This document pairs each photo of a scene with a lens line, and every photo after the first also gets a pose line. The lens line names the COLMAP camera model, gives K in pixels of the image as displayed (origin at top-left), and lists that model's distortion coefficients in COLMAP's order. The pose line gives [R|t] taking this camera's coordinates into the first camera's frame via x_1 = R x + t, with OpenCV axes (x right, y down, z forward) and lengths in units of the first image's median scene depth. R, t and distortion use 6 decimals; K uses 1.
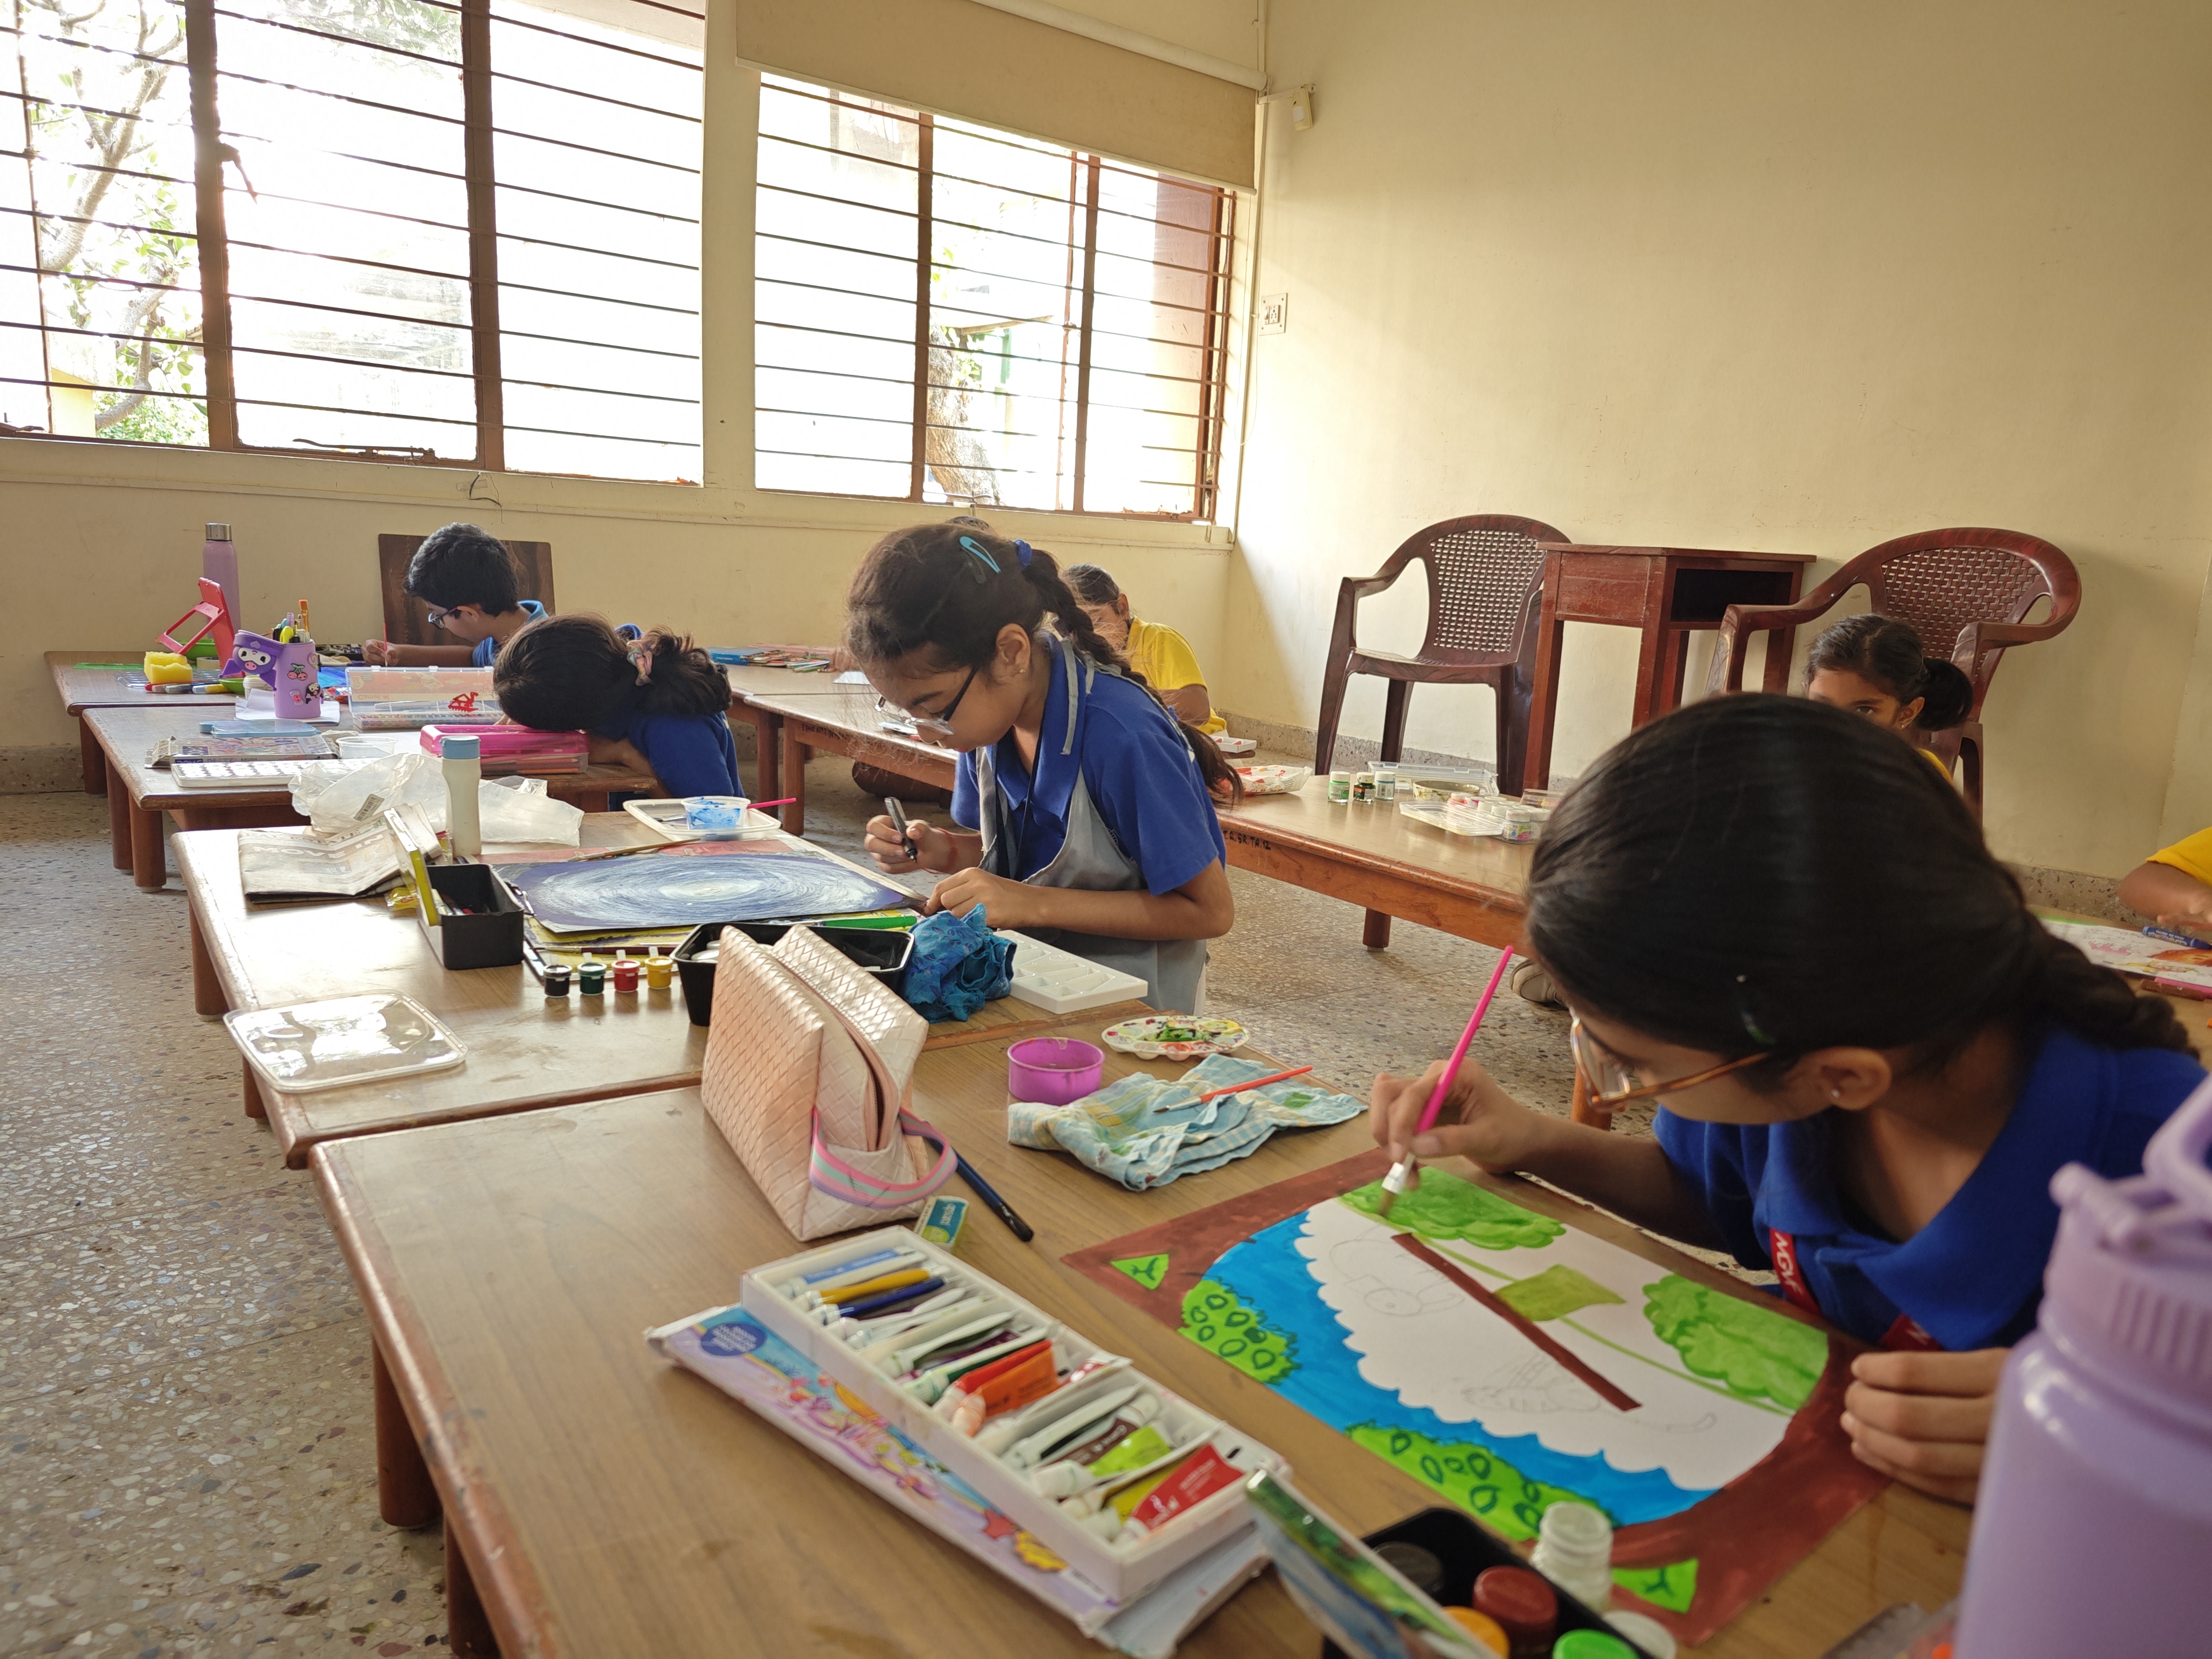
lens RADIAL K [[1489.9, 0, 1106.0], [0, 1489.9, 829.5], [0, 0, 1]] dist [0.002260, -0.005028]
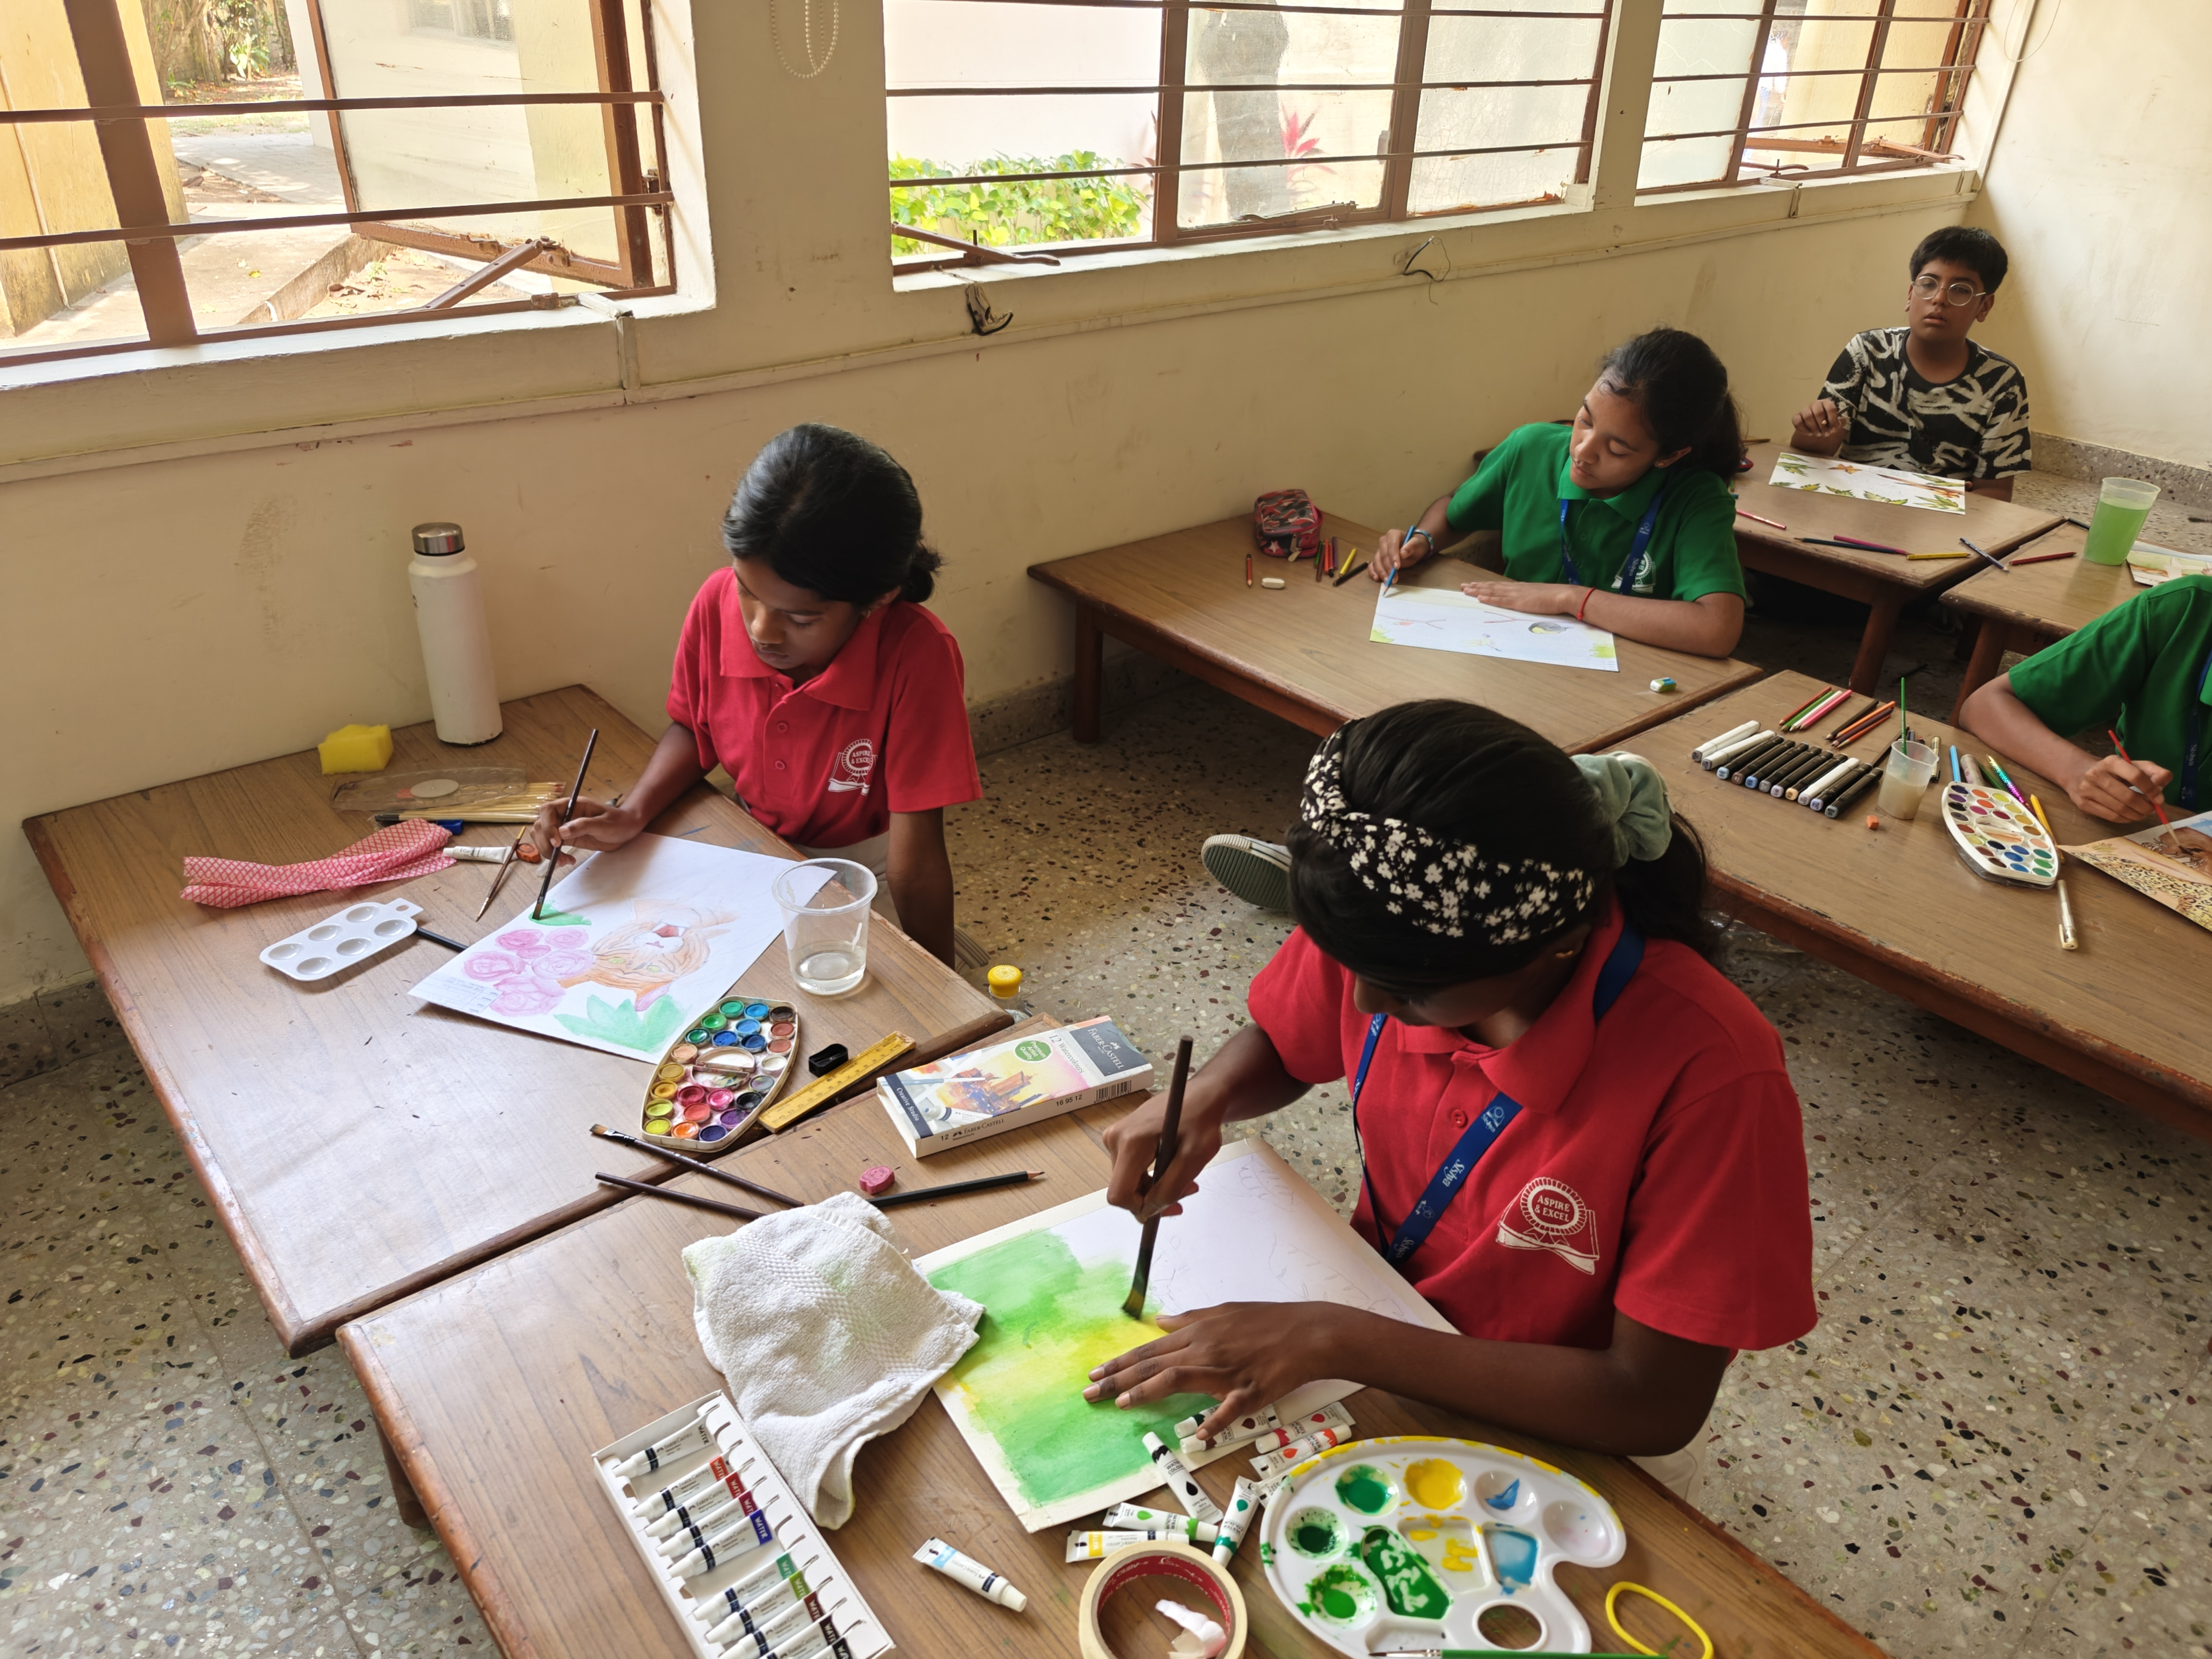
lens RADIAL K [[1539.1, 0, 1106.0], [0, 1539.1, 829.5], [0, 0, 1]] dist [0.002010, 0.001209]
pose [[0.997741, -0.049890, 0.044977, -0.482065], [0.033534, 0.950134, 0.310034, -0.156271], [-0.058202, -0.307825, 0.949661, 0.154640]]
